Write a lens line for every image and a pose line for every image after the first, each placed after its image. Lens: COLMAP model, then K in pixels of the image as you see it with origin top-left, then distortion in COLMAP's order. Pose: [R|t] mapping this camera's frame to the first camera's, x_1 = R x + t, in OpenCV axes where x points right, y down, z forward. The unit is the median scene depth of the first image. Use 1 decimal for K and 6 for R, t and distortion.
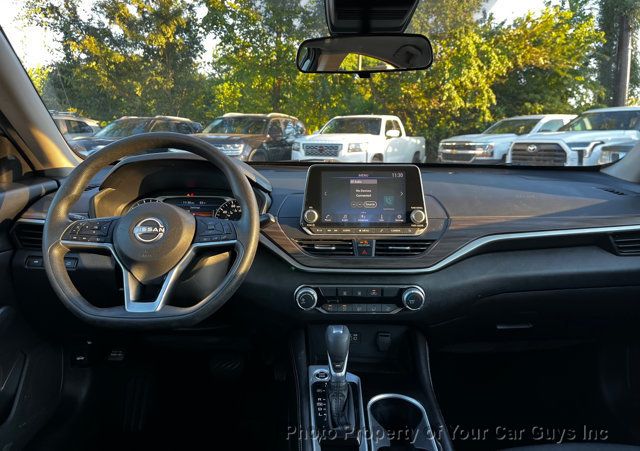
lens RADIAL K [[489.7, 0, 327.7], [0, 489.7, 202.3], [0, 0, 1]] dist [0.063199, -0.091486]
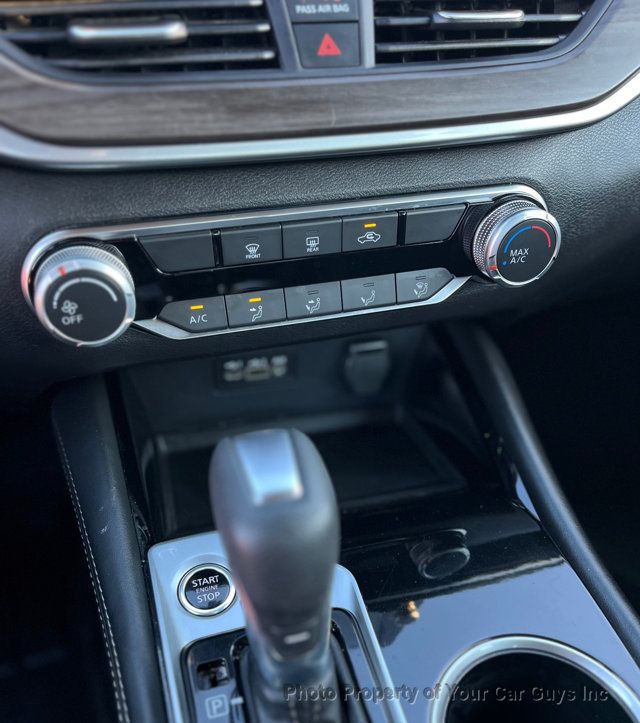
lens RADIAL K [[660.5, 0, 321.4], [0, 660.5, 405.9], [0, 0, 1]] dist [0.004546, -0.002538]
pose [[0.963758, -0.162136, 0.211856, -0.001072], [0.028066, 0.851339, 0.523865, 0.007612], [-0.265299, -0.498933, 0.825035, 0.062411]]
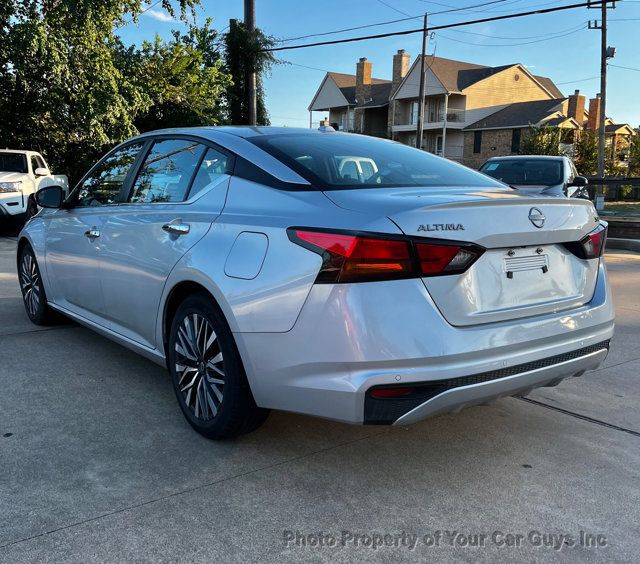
lens RADIAL K [[663.7, 0, 322.2], [0, 663.7, 294.5], [0, 0, 1]] dist [0.027382, -0.001879]
pose [[0.807447, -0.102090, 0.581039, -0.193363], [0.069414, 0.994512, 0.078276, 0.028081], [-0.585842, -0.022871, 0.810103, -0.332561]]
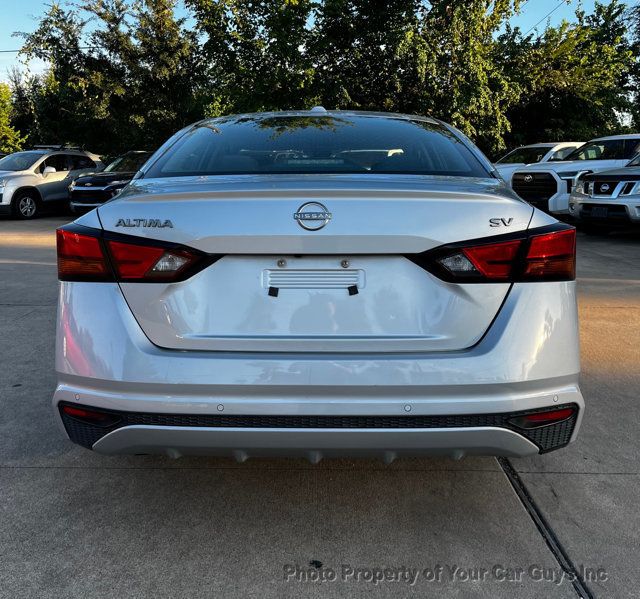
lens RADIAL K [[656.5, 0, 313.3], [0, 656.5, 265.3], [0, 0, 1]] dist [0.036963, -0.006883]
pose [[0.998825, -0.007419, -0.047891, 0.020513], [0.008488, 0.999718, 0.022157, 0.033636], [0.047713, -0.022537, 0.998607, -0.351116]]
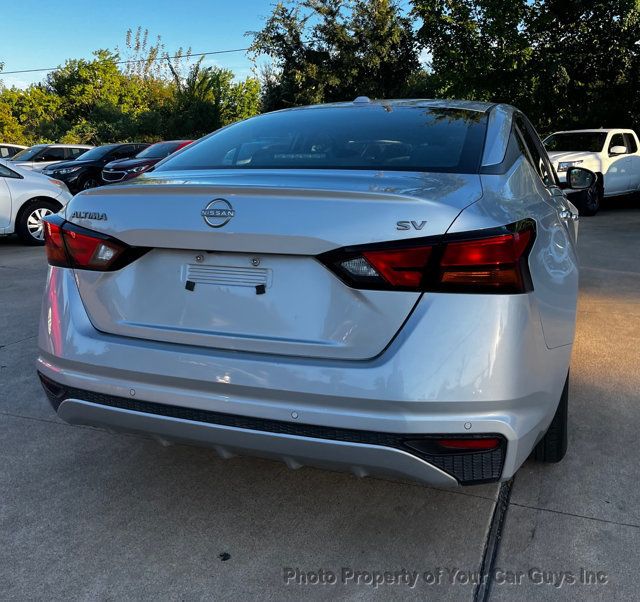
lens RADIAL K [[659.1, 0, 323.2], [0, 659.1, 260.4], [0, 0, 1]] dist [0.032582, 0.001173]
pose [[0.924015, 0.042695, -0.379966, 0.103204], [-0.029916, 0.998773, 0.039476, 0.029342], [0.381185, -0.025110, 0.924158, -0.329945]]
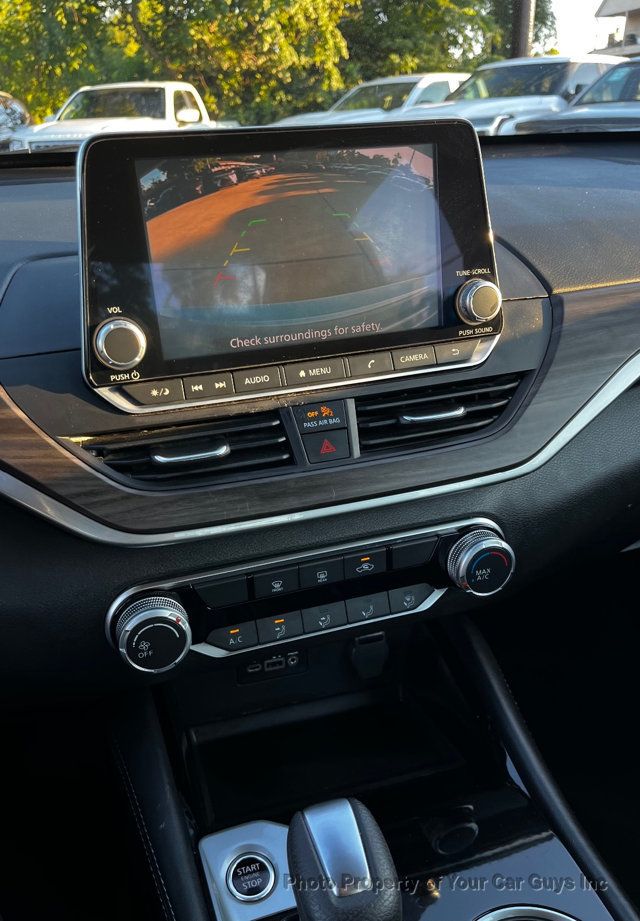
lens RADIAL K [[716.1, 0, 303.1], [0, 716.1, 464.2], [0, 0, 1]] dist [0.095401, -0.170344]
pose [[0.958815, -0.158341, 0.235799, -0.003860], [0.081039, 0.948190, 0.307194, -0.002033], [-0.272224, -0.275433, 0.921971, 0.054156]]
